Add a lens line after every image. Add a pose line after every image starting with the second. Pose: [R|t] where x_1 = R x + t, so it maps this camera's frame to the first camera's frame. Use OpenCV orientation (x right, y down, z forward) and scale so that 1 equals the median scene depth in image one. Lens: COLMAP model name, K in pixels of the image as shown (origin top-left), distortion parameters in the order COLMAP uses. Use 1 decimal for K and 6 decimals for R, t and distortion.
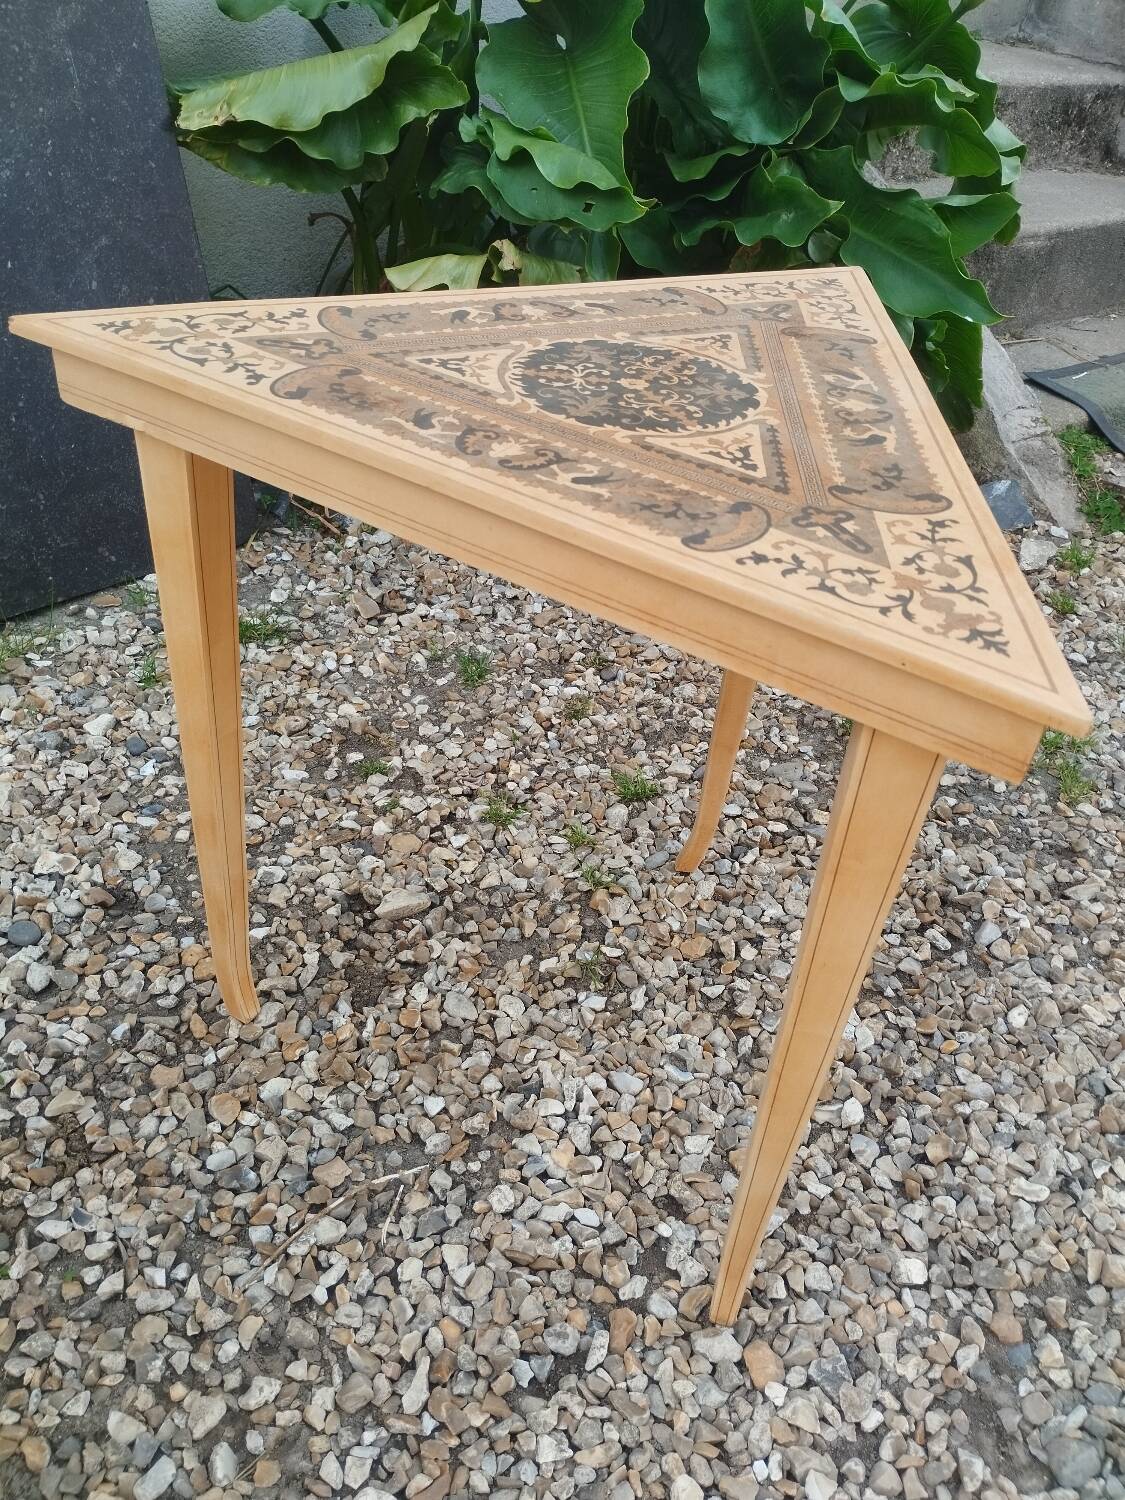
lens RADIAL K [[1276.1, 0, 564.0], [0, 1276.1, 751.8], [0, 0, 1]] dist [0.064309, -0.087994]
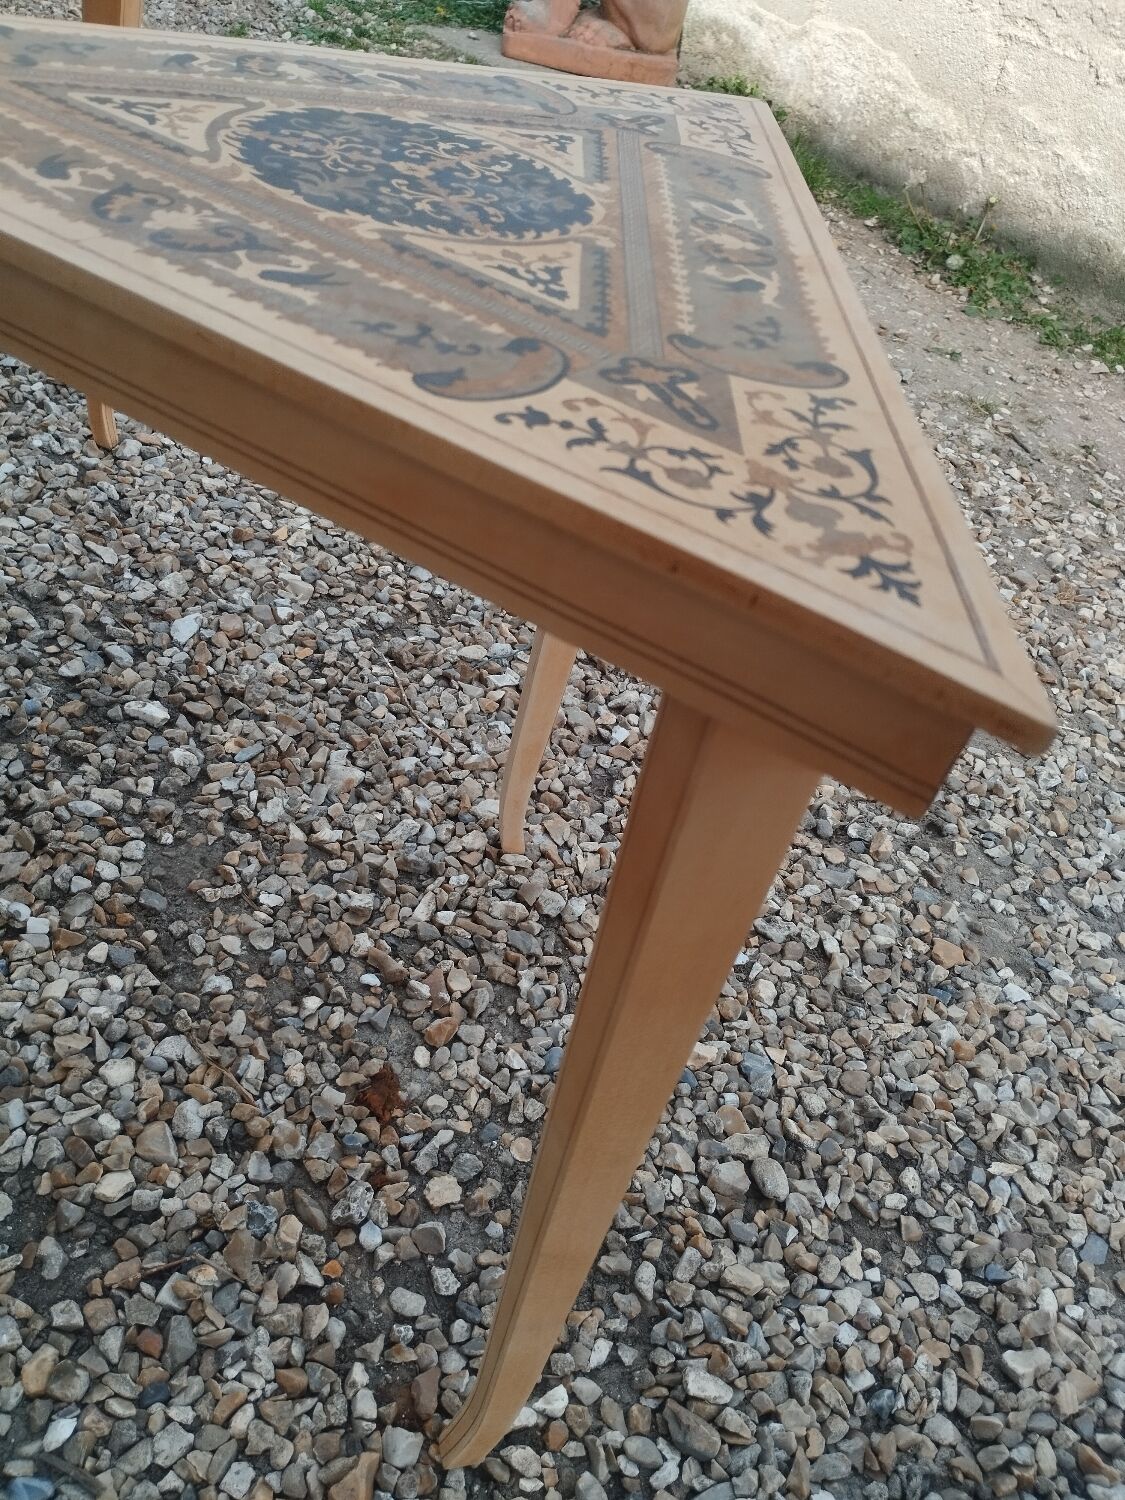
lens RADIAL K [[1280.0, 0, 562.5], [0, 1280.0, 750.0], [0, 0, 1]] dist [0.056760, -0.063536]
pose [[0.081144, -0.697440, 0.712035, -0.942154], [0.390763, 0.679459, 0.621000, -0.052038], [-0.916908, 0.227846, 0.327668, 0.054403]]
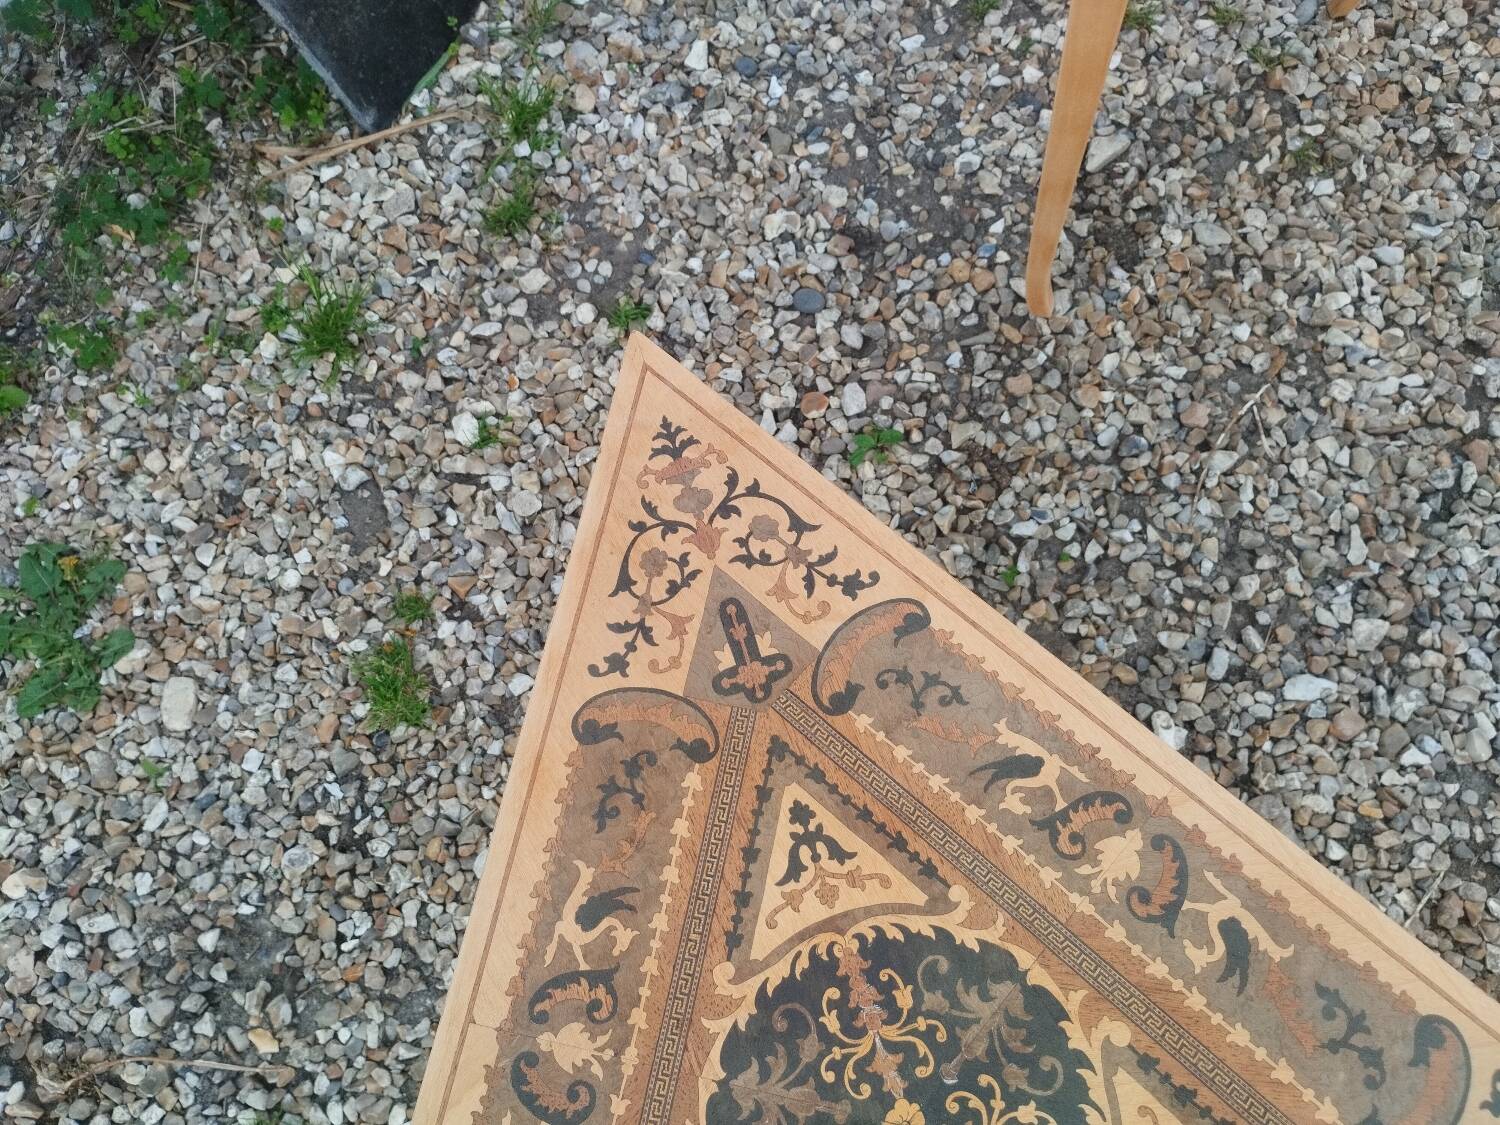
lens RADIAL K [[1276.1, 0, 747.9], [0, 1276.1, 564.2], [0, 0, 1]] dist [0.064309, -0.087994]
pose [[0.947166, -0.309760, -0.083214, -0.443296], [0.301074, 0.769183, 0.563660, -0.321428], [-0.110593, -0.558933, 0.821805, -0.031946]]
